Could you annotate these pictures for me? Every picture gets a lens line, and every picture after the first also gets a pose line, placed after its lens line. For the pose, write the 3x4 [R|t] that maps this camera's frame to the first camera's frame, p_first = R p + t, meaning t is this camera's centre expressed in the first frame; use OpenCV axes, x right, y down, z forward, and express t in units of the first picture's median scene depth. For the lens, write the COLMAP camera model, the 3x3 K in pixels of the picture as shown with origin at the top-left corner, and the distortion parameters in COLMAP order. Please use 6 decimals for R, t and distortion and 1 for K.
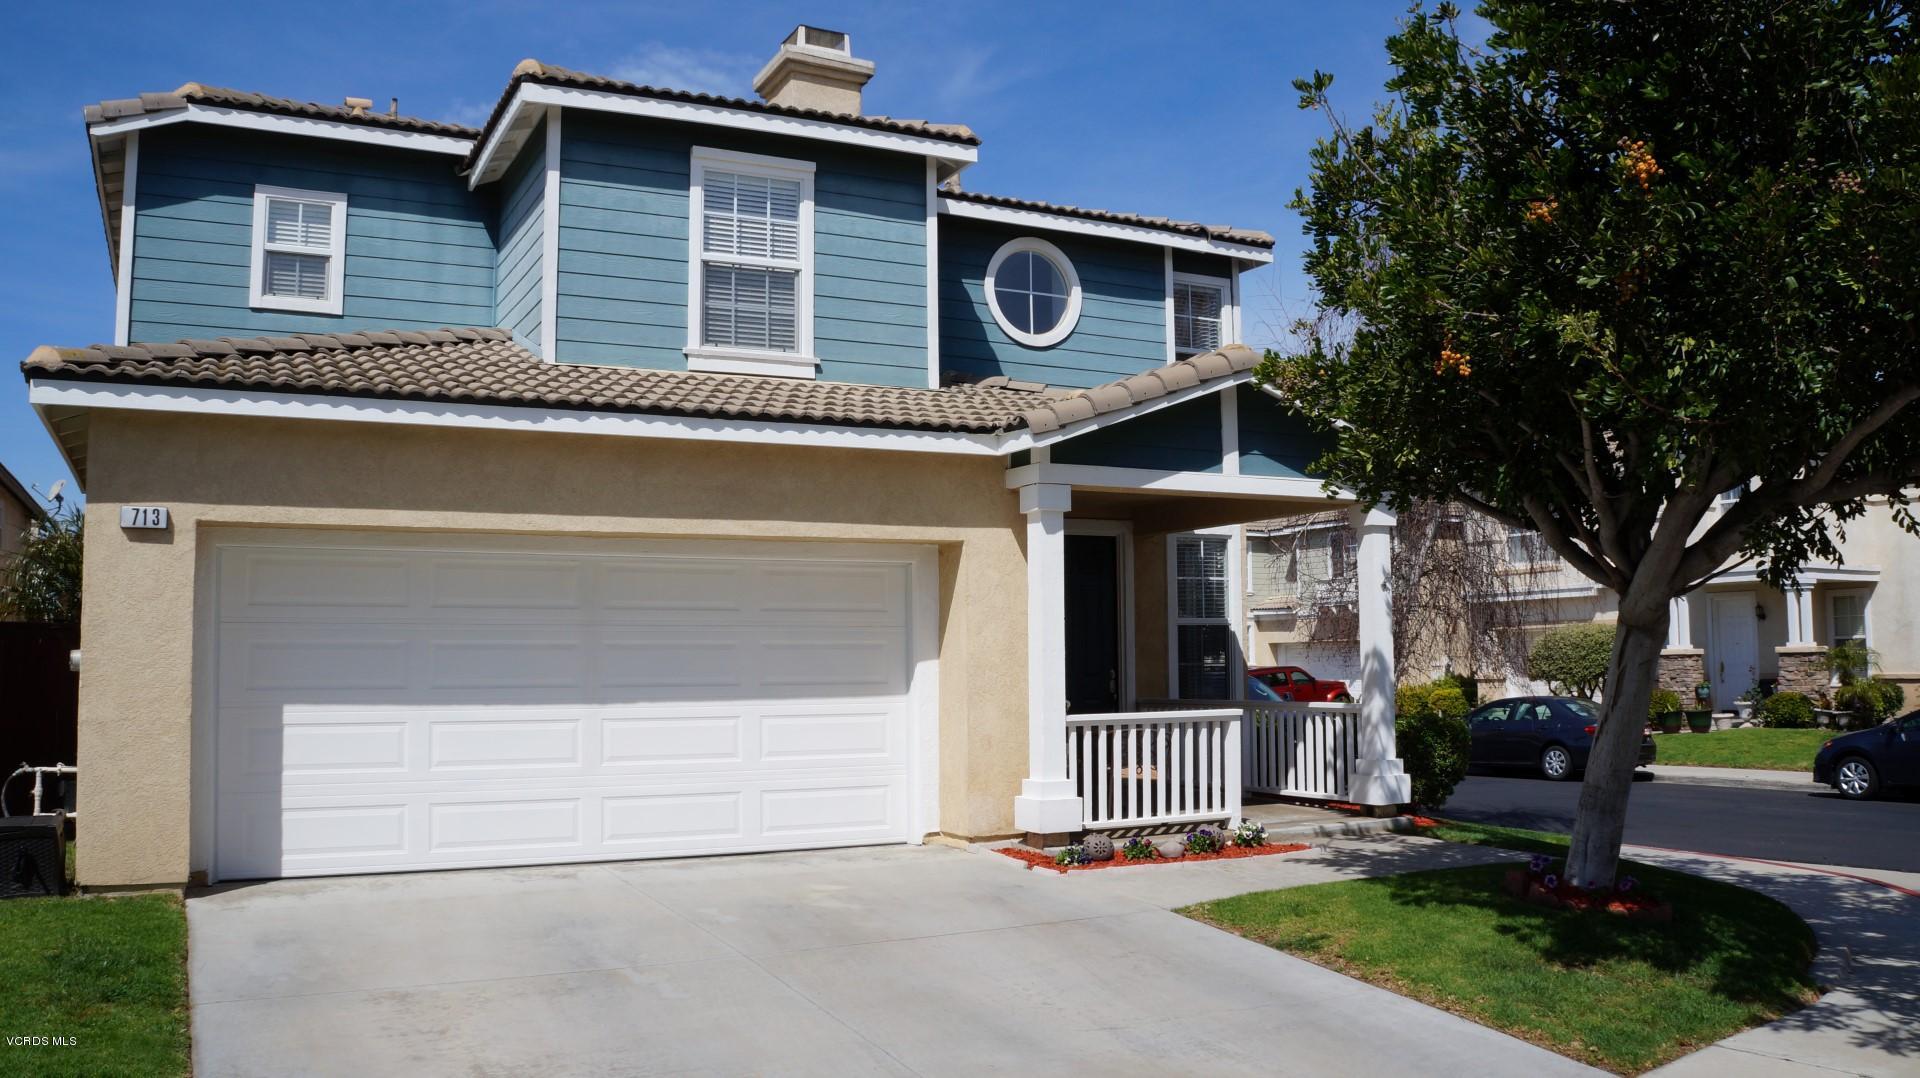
lens RADIAL K [[1559.2, 0, 960.0], [0, 1559.2, 539.0], [0, 0, 1]] dist [-0.169063, 0.153987]
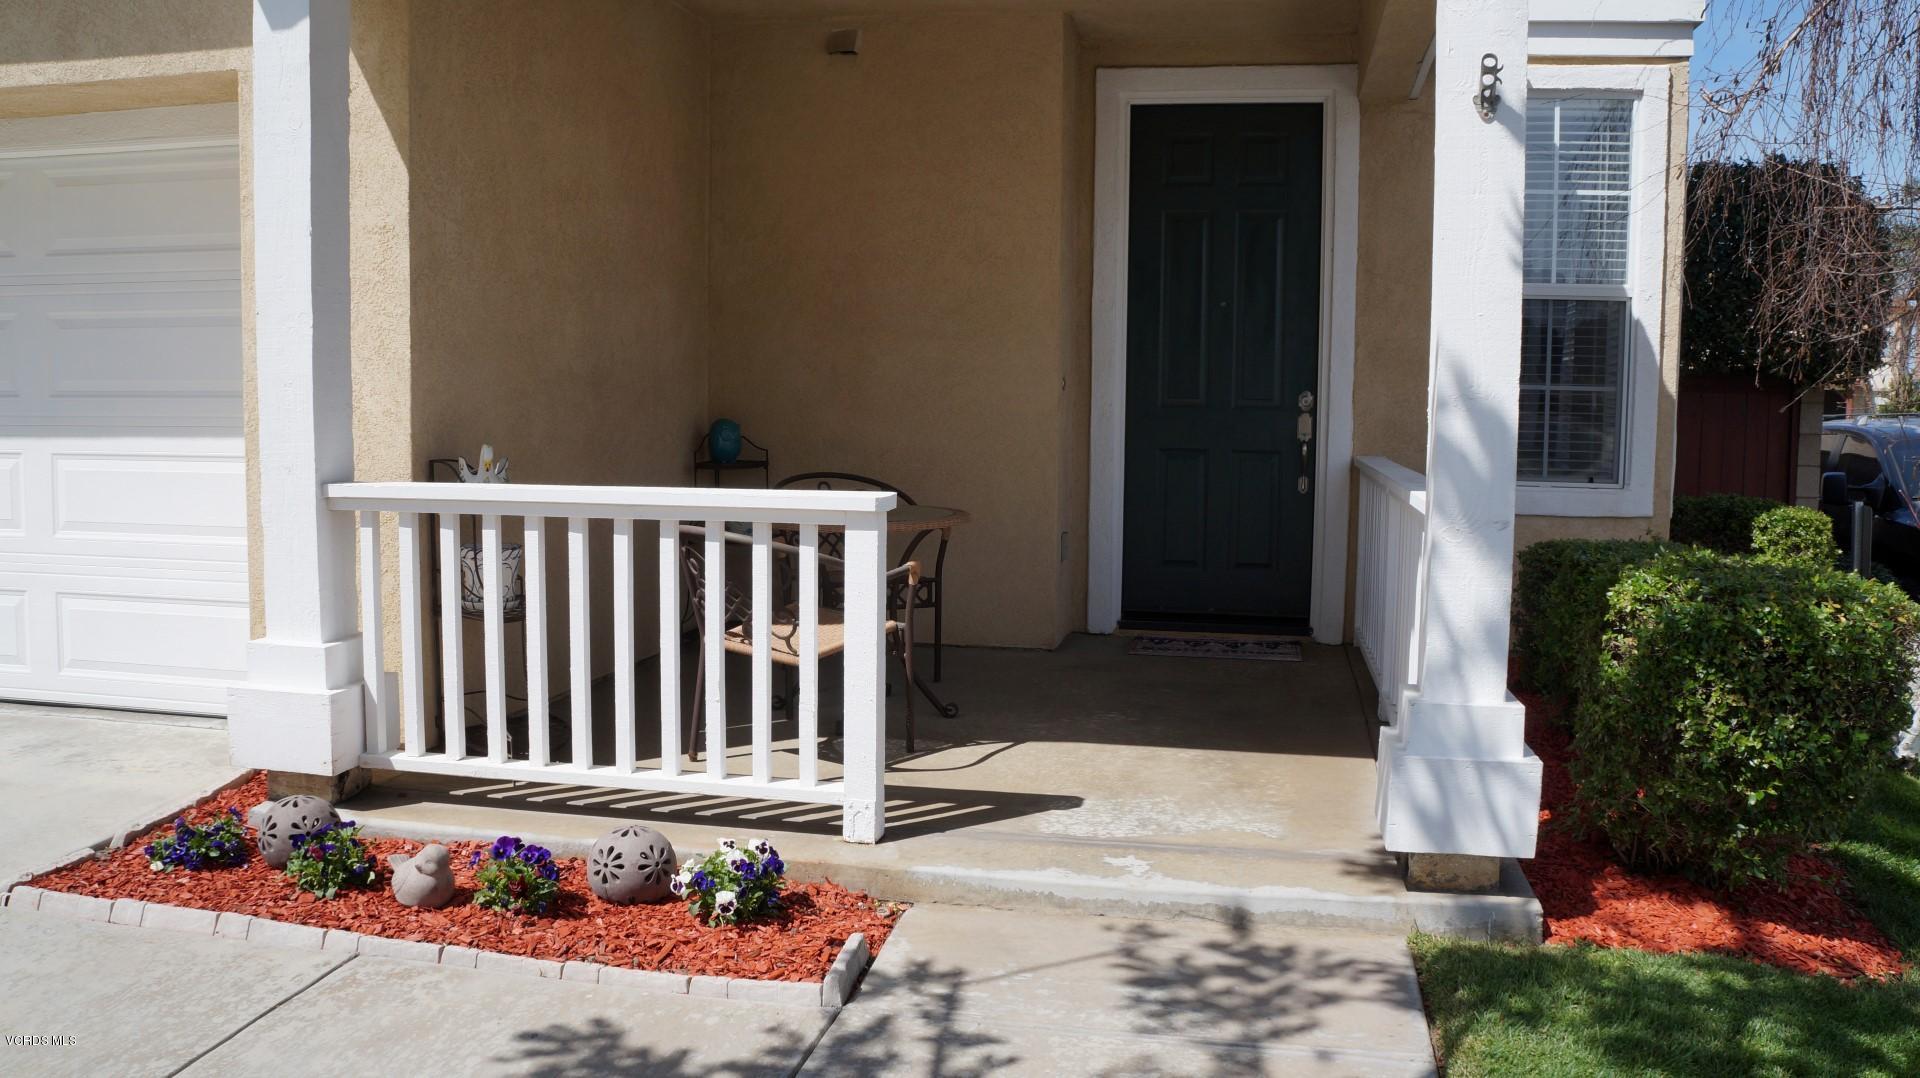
lens RADIAL K [[1578.0, 0, 867.3], [0, 1578.0, 533.8], [0, 0, 1]] dist [-0.273473, 0.178343]
pose [[0.733567, 0.072379, -0.675752, 0.401169], [0.036709, 0.988642, 0.145741, 0.069901], [0.678625, -0.131717, 0.722578, 0.756336]]
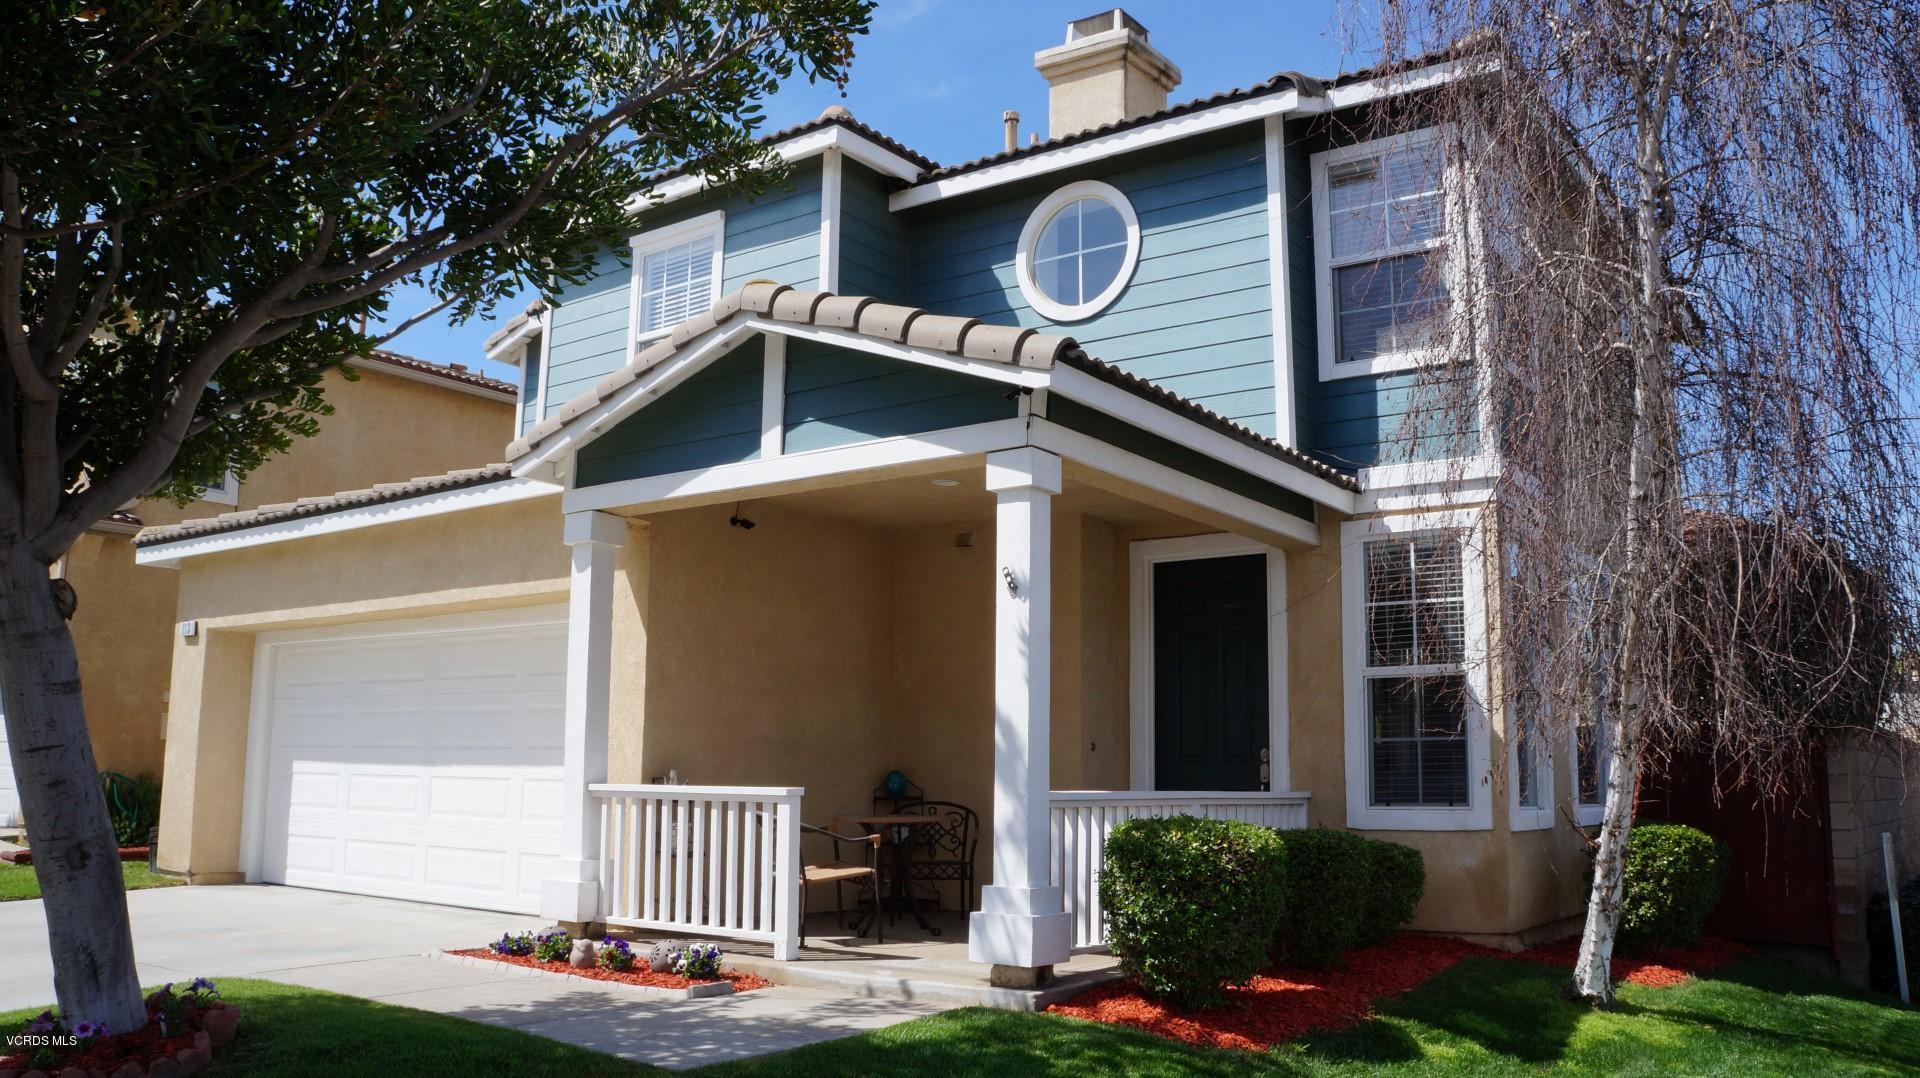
lens RADIAL K [[1517.2, 0, 960.0], [0, 1517.2, 539.0], [0, 0, 1]] dist [0.000509, -0.223013]
pose [[0.411377, -0.129228, -0.902258, 0.841356], [0.053137, 0.991615, -0.117799, 0.083482], [0.909915, 0.000516, 0.414794, 0.783970]]
